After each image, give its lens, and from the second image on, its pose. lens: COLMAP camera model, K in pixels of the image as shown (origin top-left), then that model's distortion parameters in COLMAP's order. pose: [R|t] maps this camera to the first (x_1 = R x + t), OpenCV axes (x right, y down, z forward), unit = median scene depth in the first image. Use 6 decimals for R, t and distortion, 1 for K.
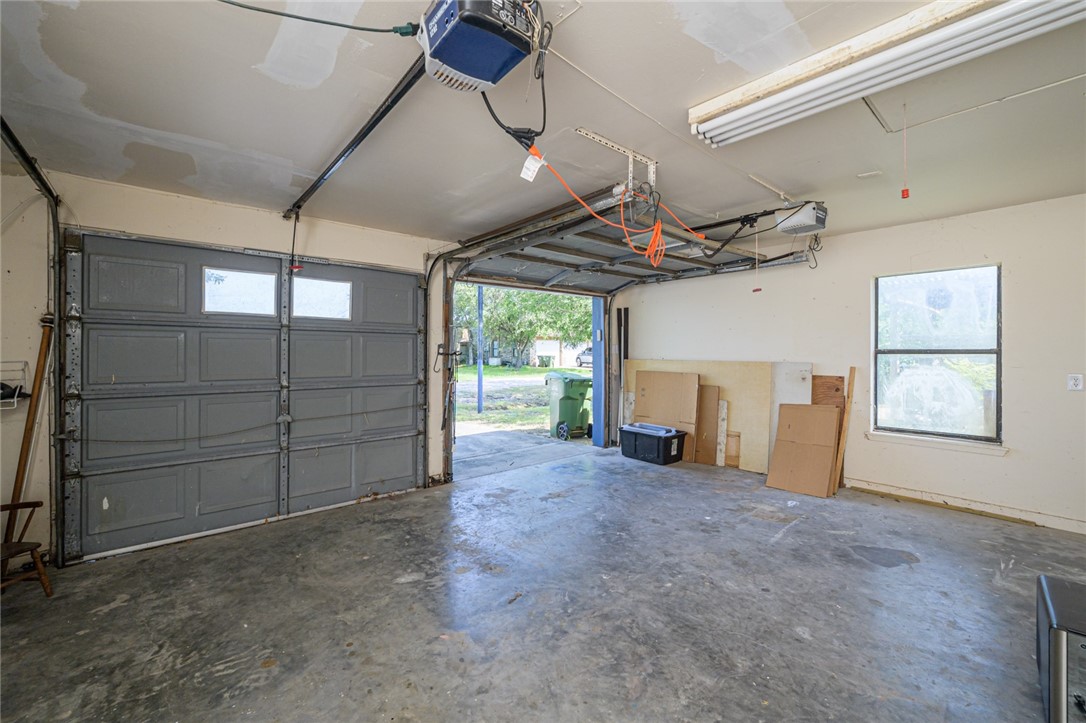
lens RADIAL K [[443.8, 0, 543.4], [0, 443.8, 355.7], [0, 0, 1]] dist [-0.004582, 0.000429]
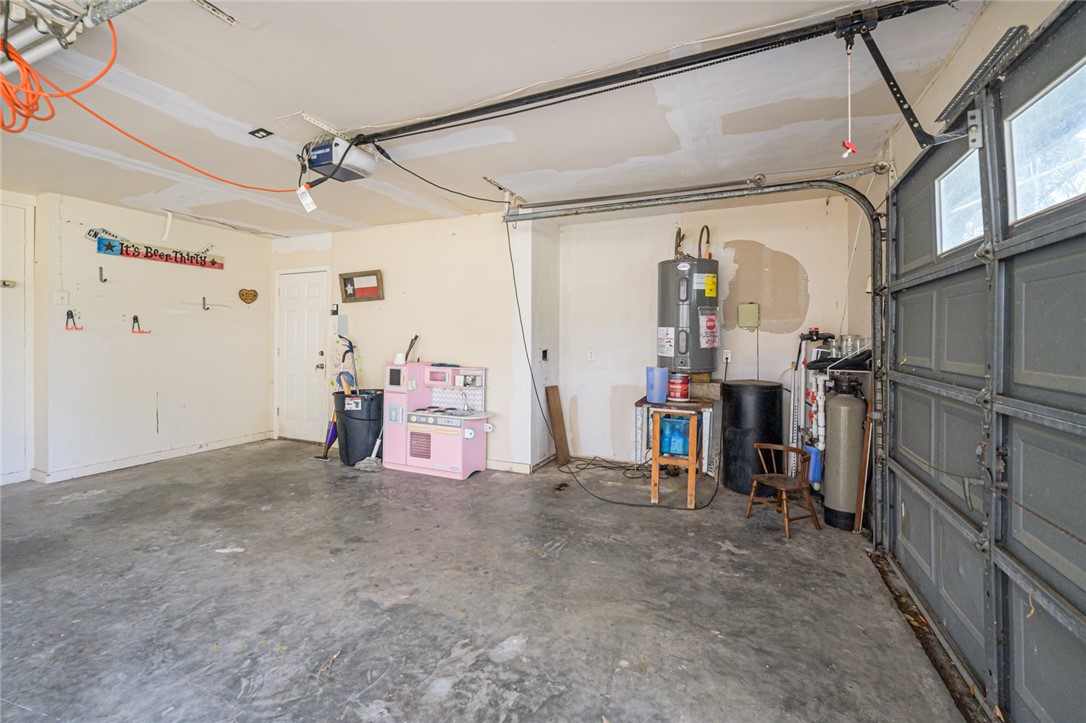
lens RADIAL K [[443.8, 0, 564.4], [0, 443.8, 333.9], [0, 0, 1]] dist [-0.004582, 0.000429]
pose [[-0.886724, -0.008252, -0.462226, -0.064974], [-0.008327, 0.999964, -0.001877, 0.019414], [0.462224, 0.002184, -0.886760, 1.874890]]
